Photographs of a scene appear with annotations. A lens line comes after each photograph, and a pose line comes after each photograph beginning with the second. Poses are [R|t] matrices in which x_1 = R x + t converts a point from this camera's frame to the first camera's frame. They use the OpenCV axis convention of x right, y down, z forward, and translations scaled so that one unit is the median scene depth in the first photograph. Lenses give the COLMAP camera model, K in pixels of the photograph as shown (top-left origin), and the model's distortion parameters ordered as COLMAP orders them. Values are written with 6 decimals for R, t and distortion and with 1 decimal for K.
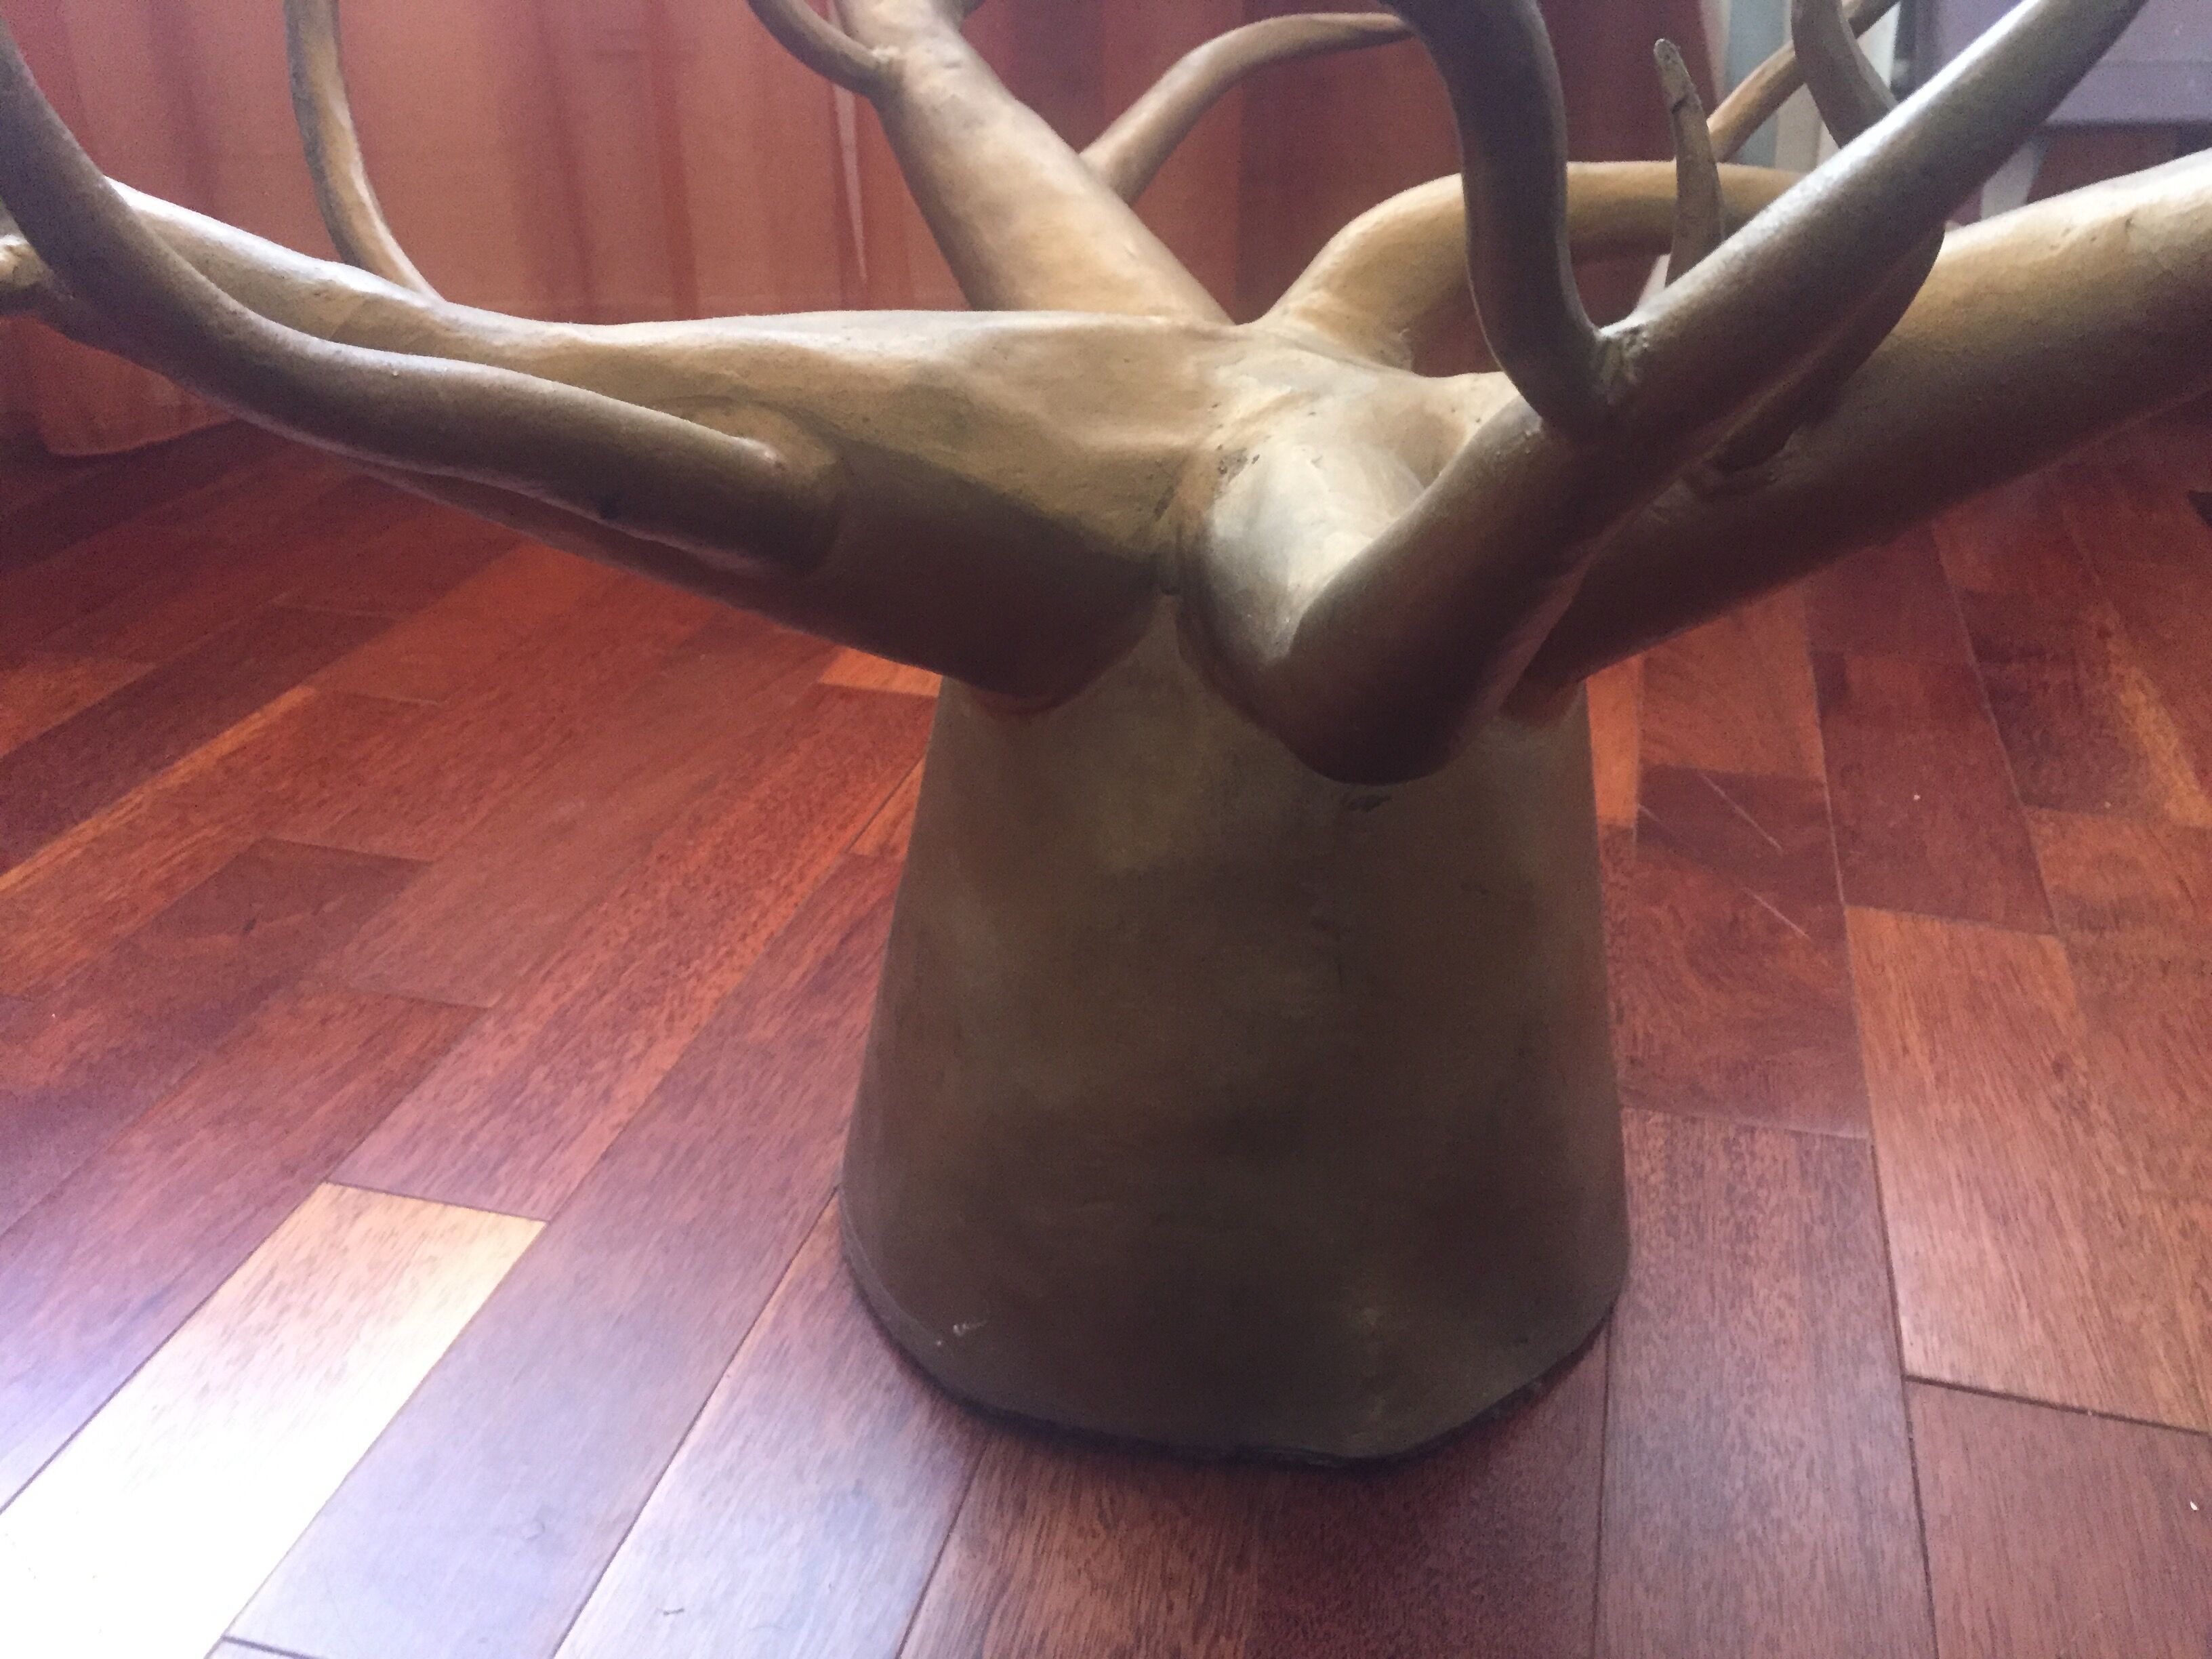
lens RADIAL K [[1884.4, 0, 1086.2], [0, 1884.4, 831.2], [0, 0, 1]] dist [0.085437, -0.112767]
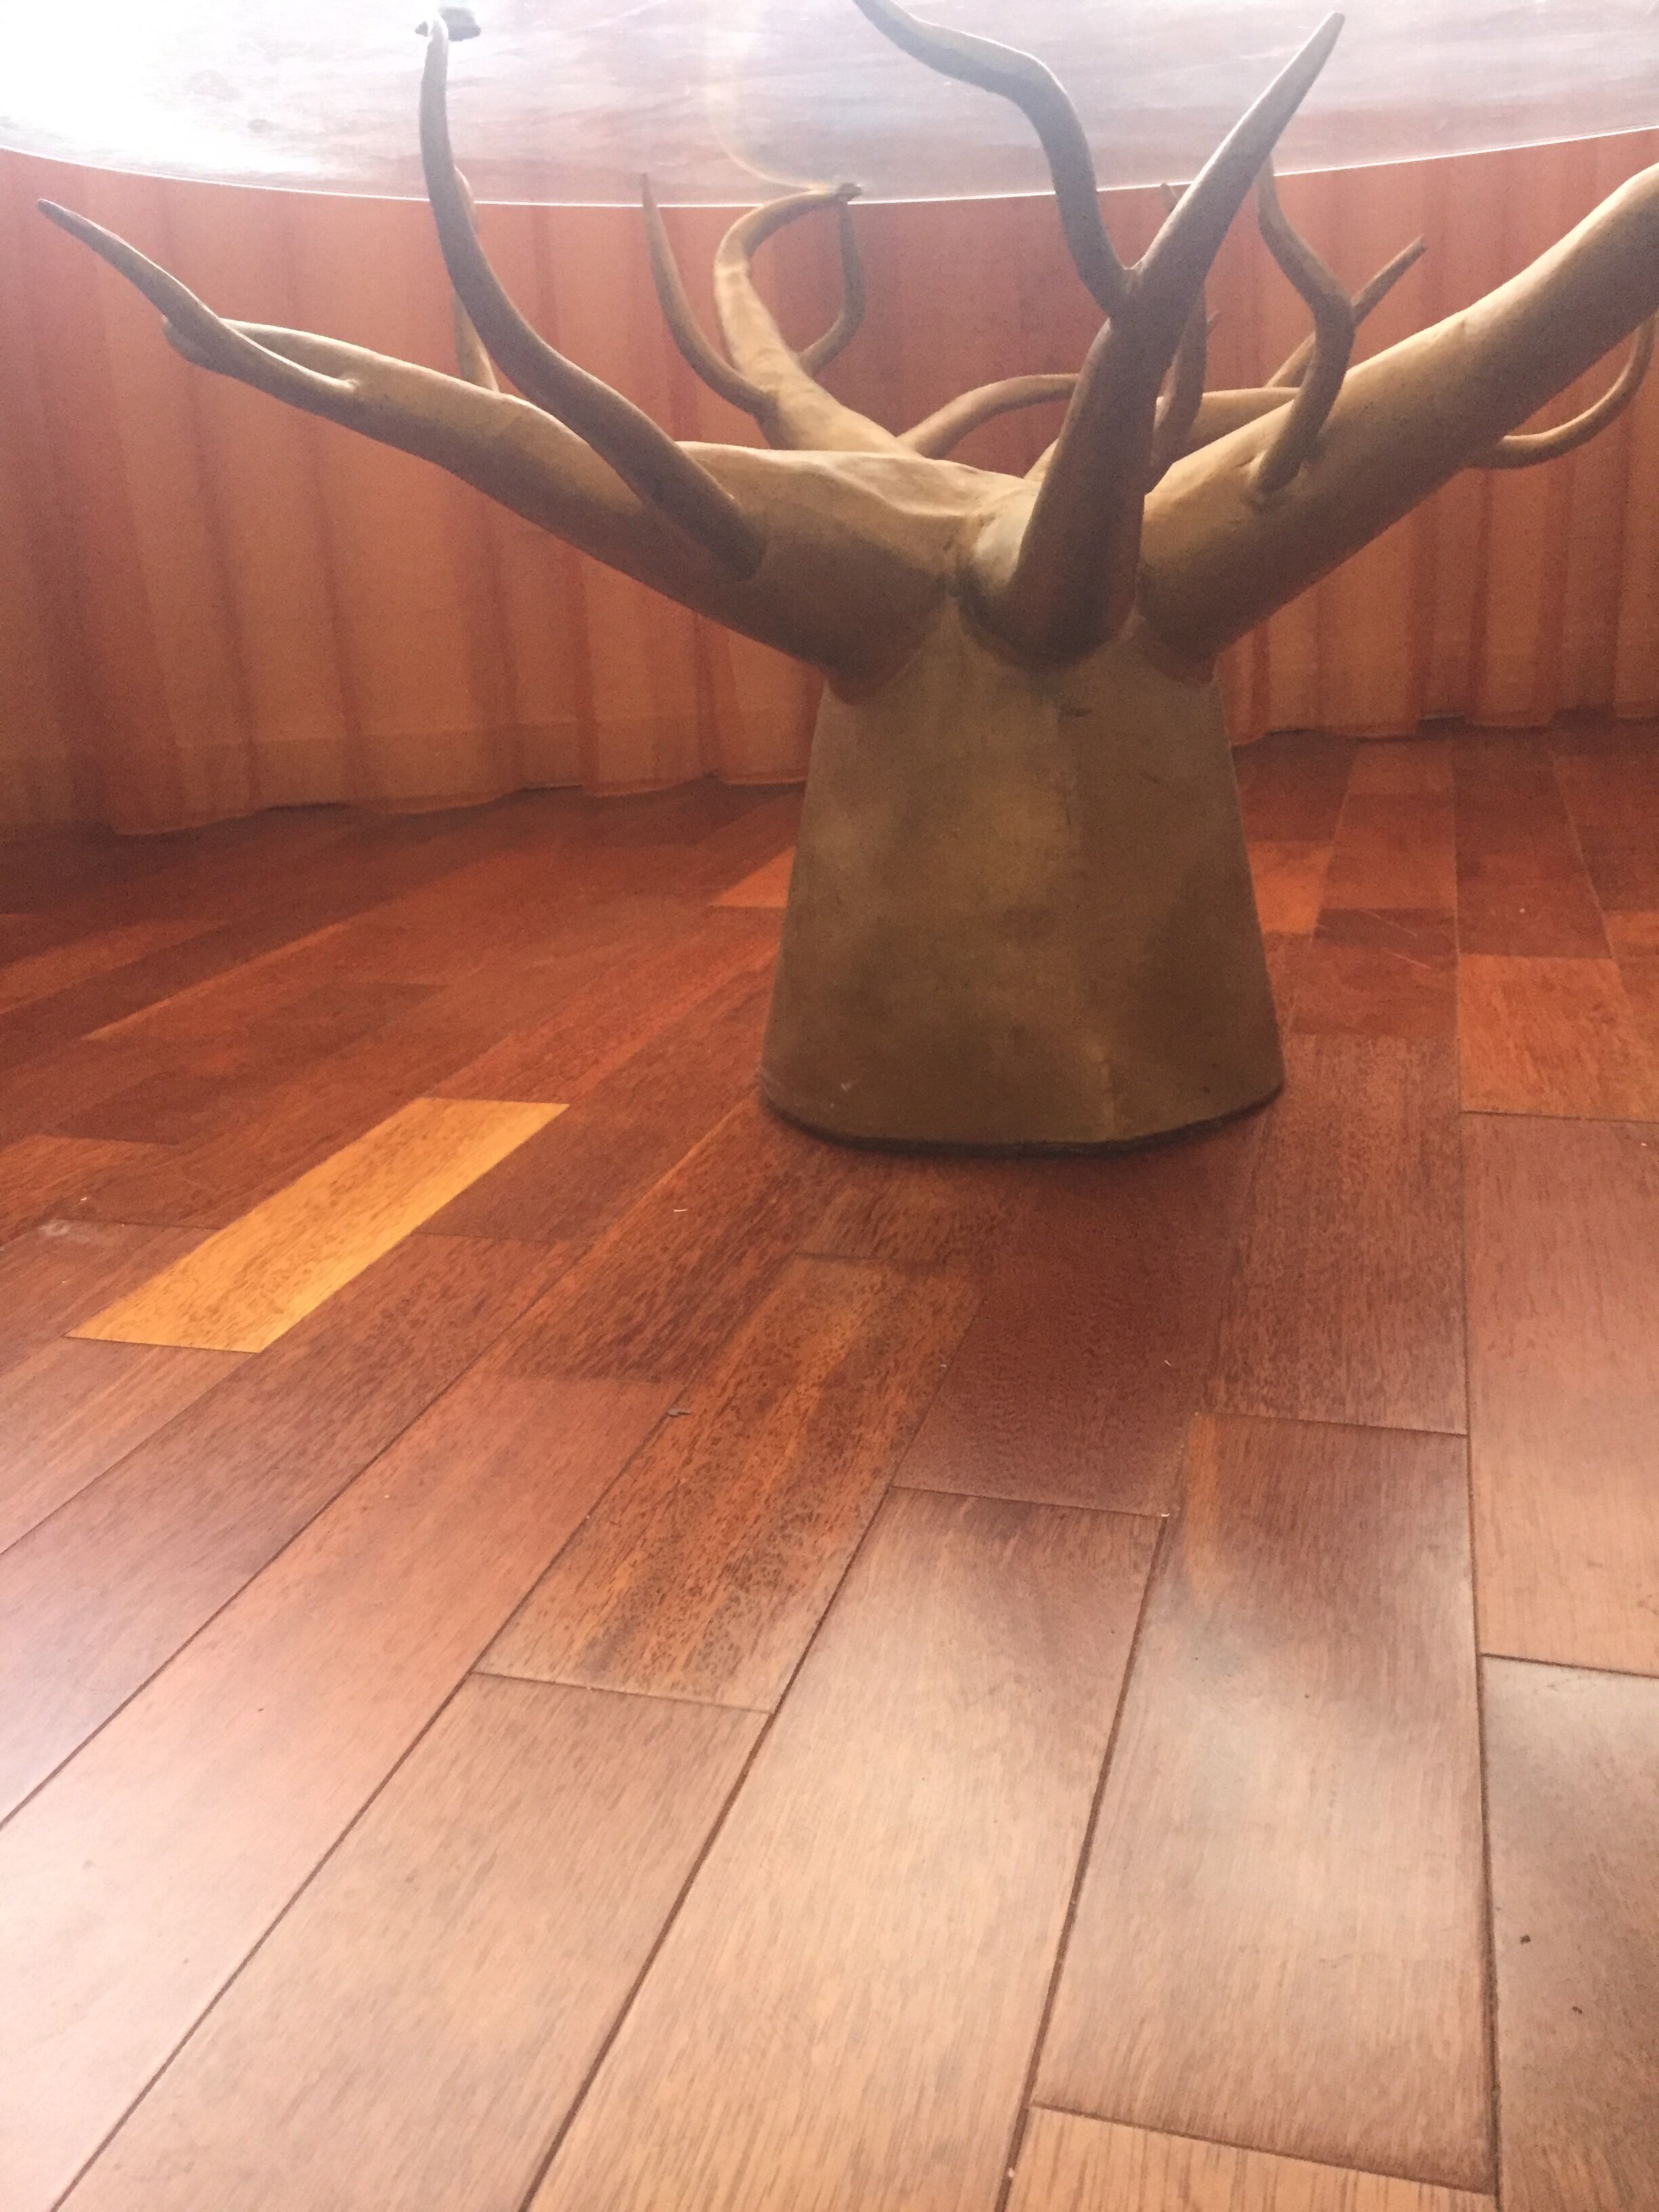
lens RADIAL K [[1882.7, 0, 818.3], [0, 1882.7, 1101.5], [0, 0, 1]] dist [0.080478, 0.000498]
pose [[0.998141, -0.042819, -0.043361, -0.018055], [0.034435, 0.983358, -0.178387, 0.462299], [0.050278, 0.176563, 0.983004, -0.458696]]
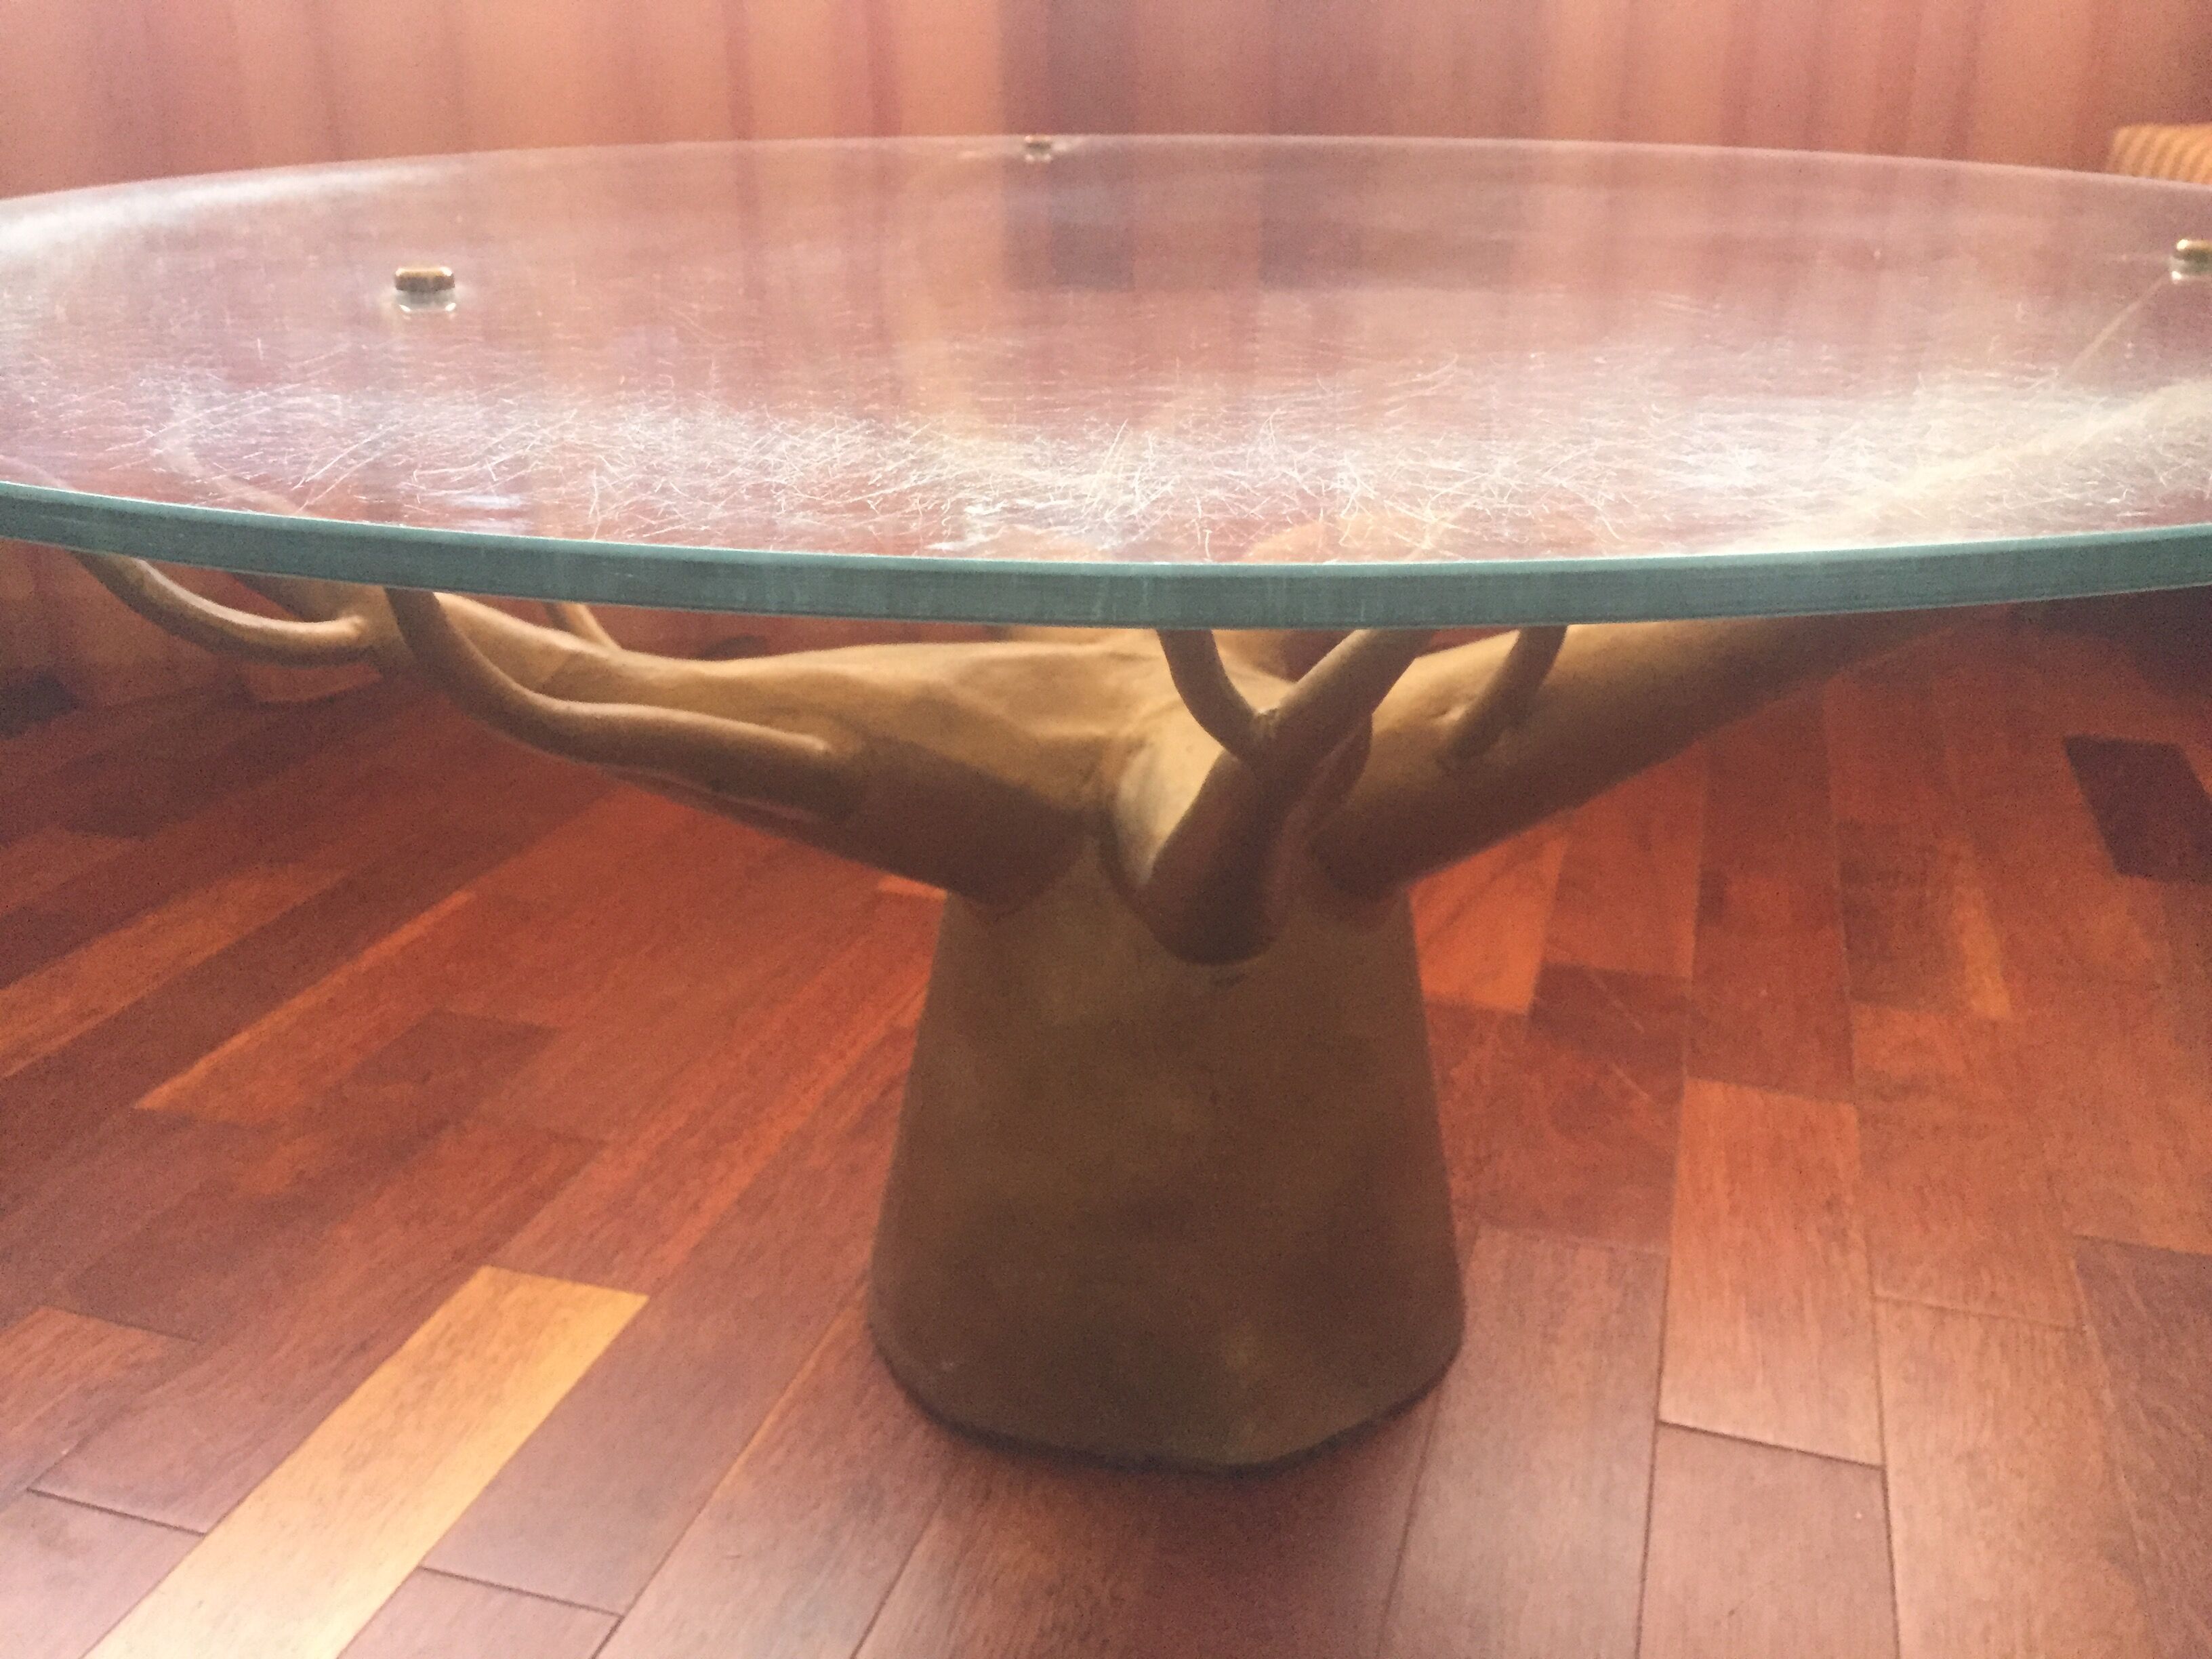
lens RADIAL K [[1884.4, 0, 1086.2], [0, 1884.4, 831.2], [0, 0, 1]] dist [0.085437, -0.112767]
pose [[0.998926, 0.006471, -0.045871, 0.077459], [-0.011364, 0.994169, -0.107231, 0.020542], [0.044910, 0.107637, 0.993175, -0.328601]]
